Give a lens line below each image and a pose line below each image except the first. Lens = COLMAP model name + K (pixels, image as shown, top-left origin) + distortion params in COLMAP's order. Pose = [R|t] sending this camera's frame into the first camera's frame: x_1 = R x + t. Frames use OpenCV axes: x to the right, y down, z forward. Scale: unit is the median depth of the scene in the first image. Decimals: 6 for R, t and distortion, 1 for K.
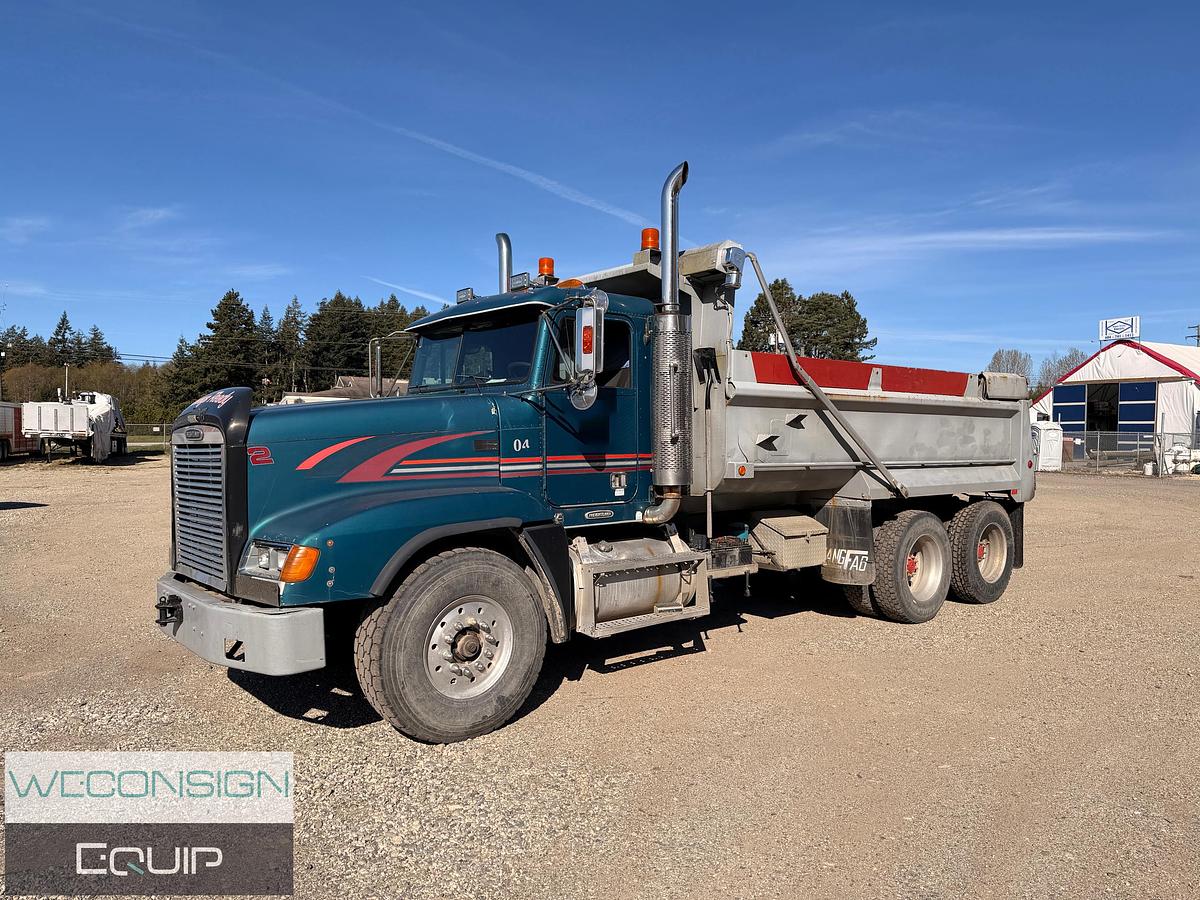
lens RADIAL K [[840.6, 0, 588.0], [0, 840.6, 454.1], [0, 0, 1]] dist [0.075534, -0.090977]
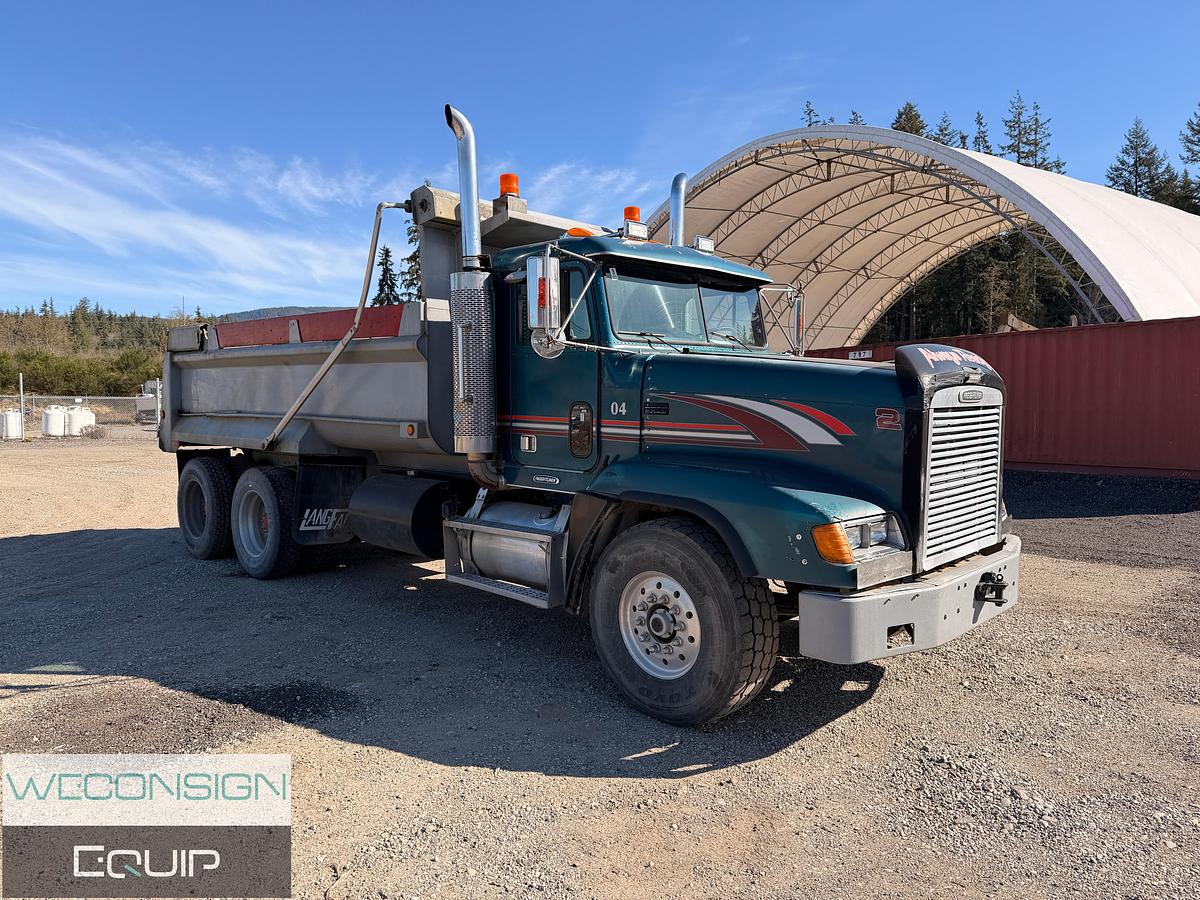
lens RADIAL K [[840.6, 0, 610.7], [0, 840.6, 456.7], [0, 0, 1]] dist [0.075534, -0.090977]
pose [[-0.137137, -0.072372, 0.987905, -0.889768], [0.016106, 0.997033, 0.075277, -0.022030], [-0.990421, 0.026235, -0.135564, 1.025189]]
